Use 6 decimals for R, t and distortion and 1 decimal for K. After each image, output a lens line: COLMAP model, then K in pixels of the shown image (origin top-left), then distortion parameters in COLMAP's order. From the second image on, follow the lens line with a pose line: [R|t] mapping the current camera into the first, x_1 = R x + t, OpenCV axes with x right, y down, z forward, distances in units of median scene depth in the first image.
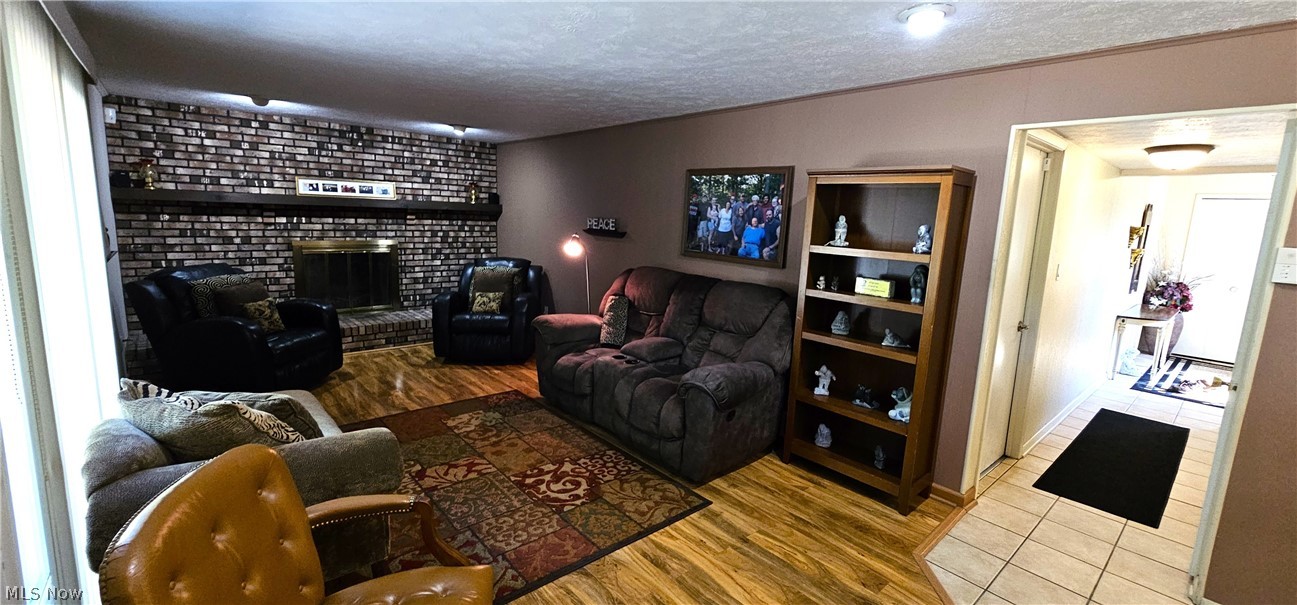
lens RADIAL K [[530.7, 0, 652.1], [0, 530.7, 298.9], [0, 0, 1]] dist [0.000652, -0.001014]
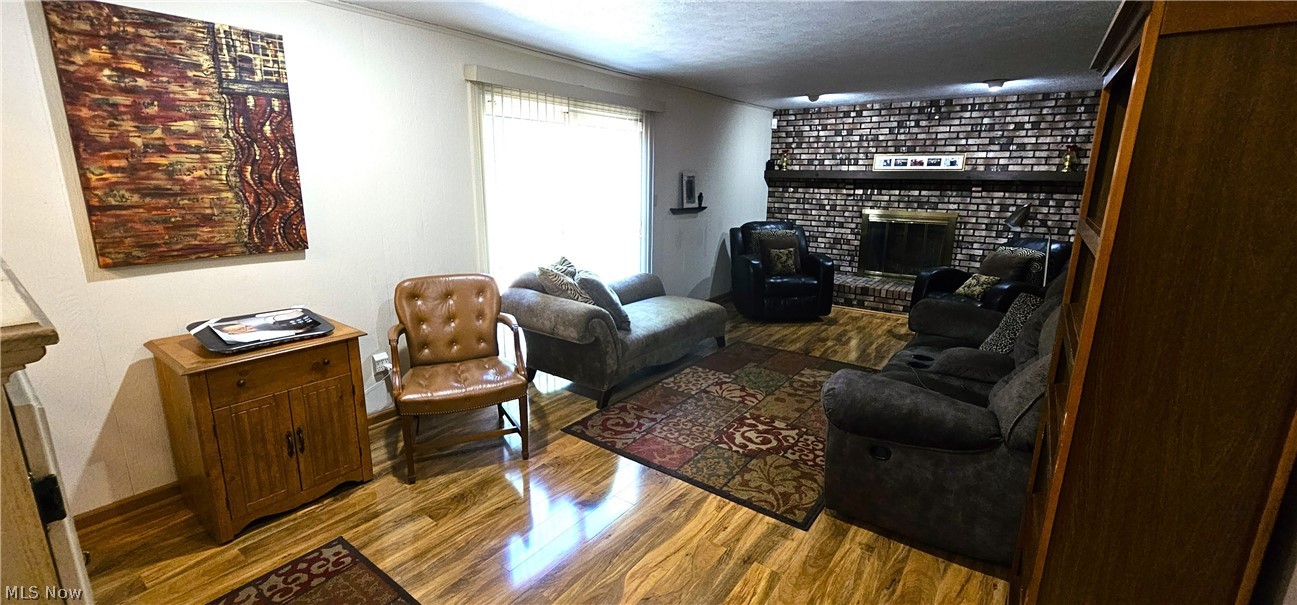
lens RADIAL K [[530.7, 0, 652.1], [0, 530.7, 298.9], [0, 0, 1]] dist [0.000652, -0.001014]
pose [[0.209658, 0.185638, -0.959991, 0.415573], [-0.157554, 0.975396, 0.154207, -0.023255], [0.964998, 0.118919, 0.233748, 0.295549]]
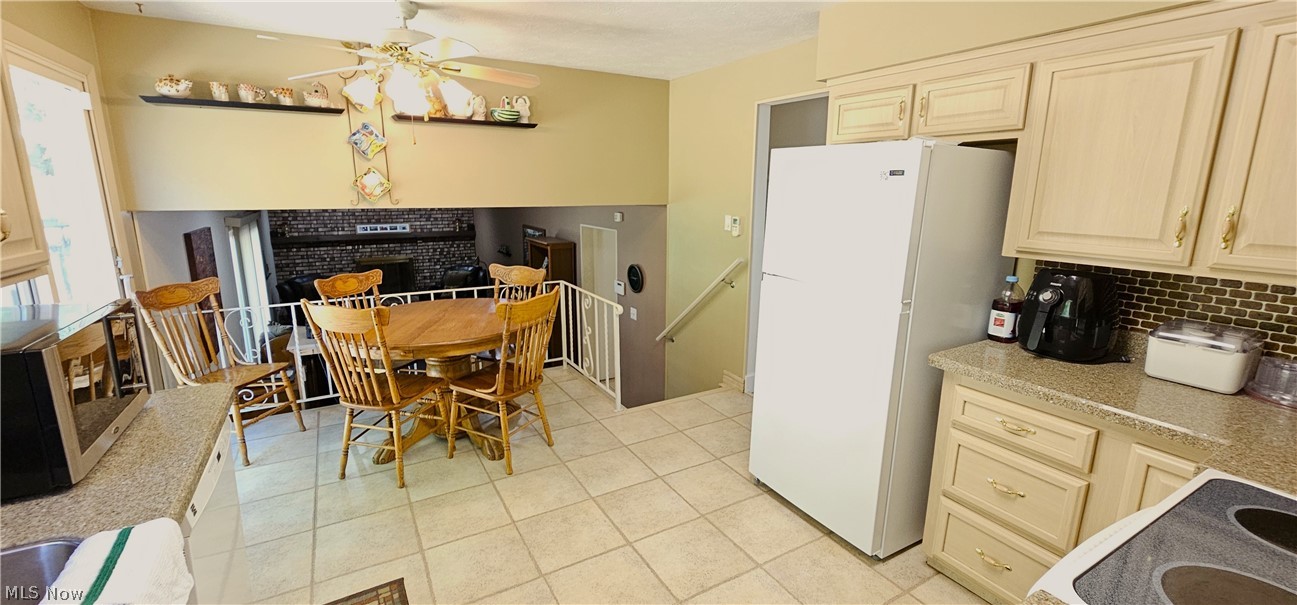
lens RADIAL K [[530.7, 0, 652.1], [0, 530.7, 298.9], [0, 0, 1]] dist [0.000652, -0.001014]
pose [[0.981181, 0.004675, -0.193035, 0.727016], [0.003524, 0.999107, 0.042111, -0.043377], [0.193060, -0.041998, 0.980288, -0.651213]]
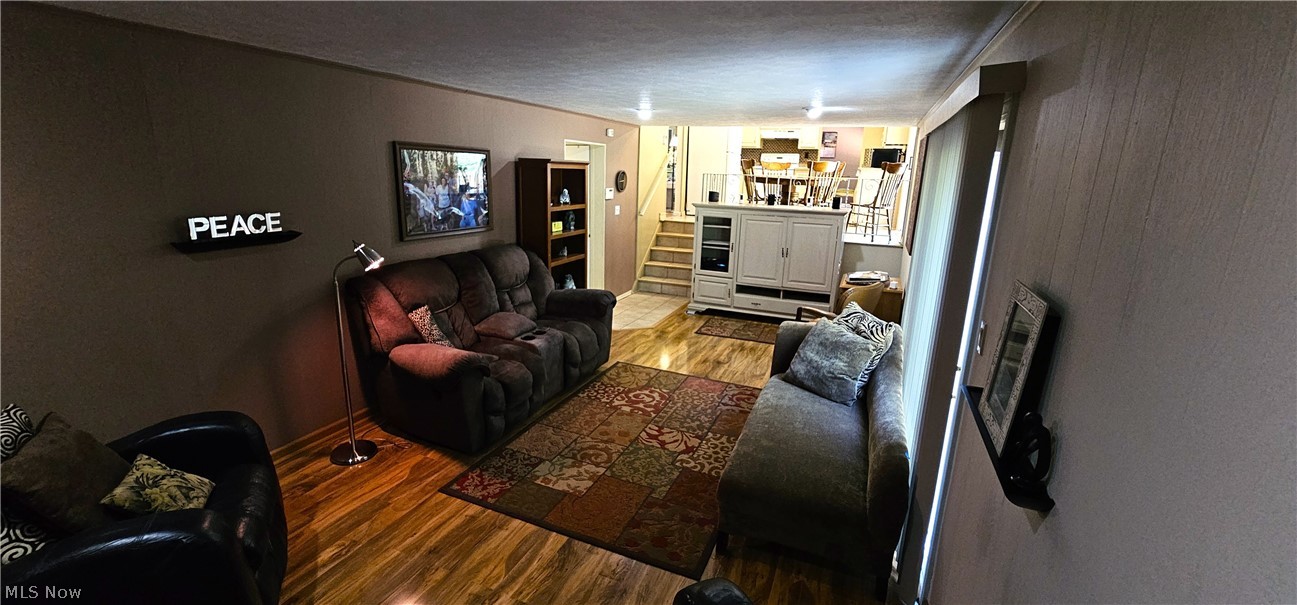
lens RADIAL K [[530.7, 0, 652.1], [0, 530.7, 298.9], [0, 0, 1]] dist [0.000652, -0.001014]
pose [[-0.438233, -0.269880, 0.857389, -0.737966], [0.091429, 0.935531, 0.341209, -0.209745], [-0.894199, 0.227919, -0.385305, 0.821746]]
